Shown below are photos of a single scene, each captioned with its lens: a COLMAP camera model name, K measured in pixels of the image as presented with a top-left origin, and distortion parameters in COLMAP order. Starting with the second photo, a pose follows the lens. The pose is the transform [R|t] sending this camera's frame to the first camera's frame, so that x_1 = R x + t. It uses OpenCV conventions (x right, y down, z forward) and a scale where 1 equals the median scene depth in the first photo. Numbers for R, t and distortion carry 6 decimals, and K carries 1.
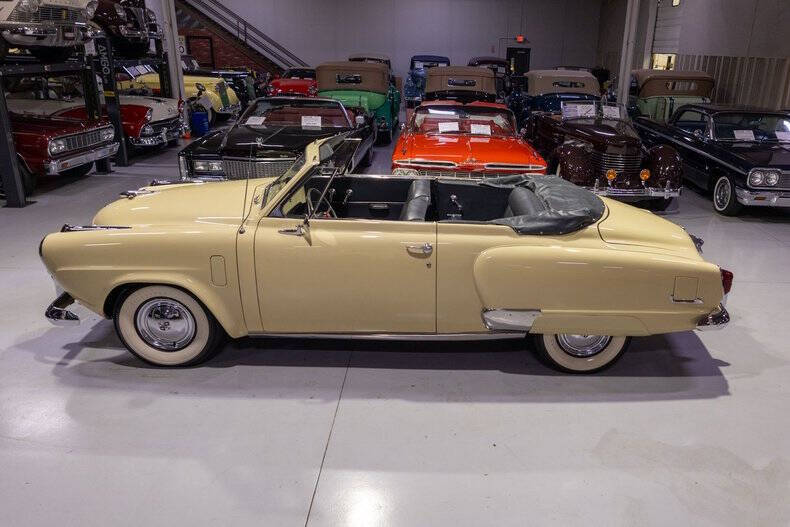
lens RADIAL K [[609.4, 0, 461.4], [0, 609.4, 264.1], [0, 0, 1]] dist [0.001658, 0.007860]
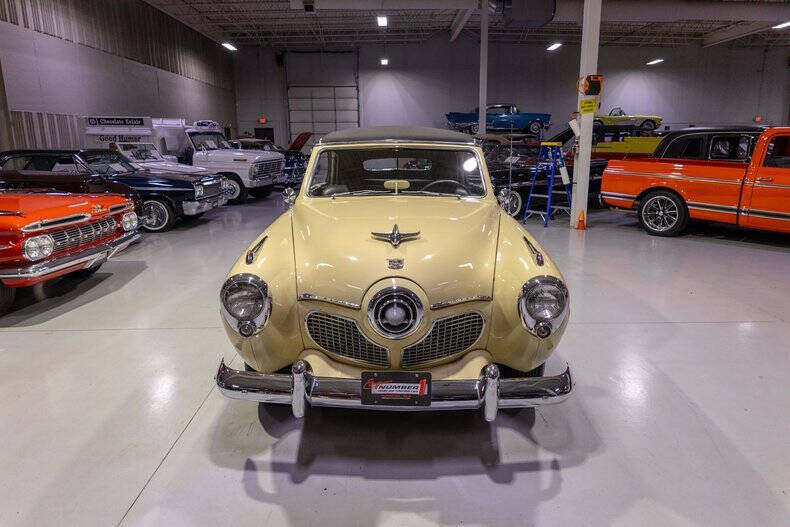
lens RADIAL K [[537.9, 0, 395.0], [0, 537.9, 263.5], [0, 0, 1]] dist [0.003107, -0.001205]
pose [[0.042921, -0.266289, 0.962937, -1.148998], [0.346908, 0.907829, 0.235587, -0.234342], [-0.936916, 0.323939, 0.131343, 0.993626]]
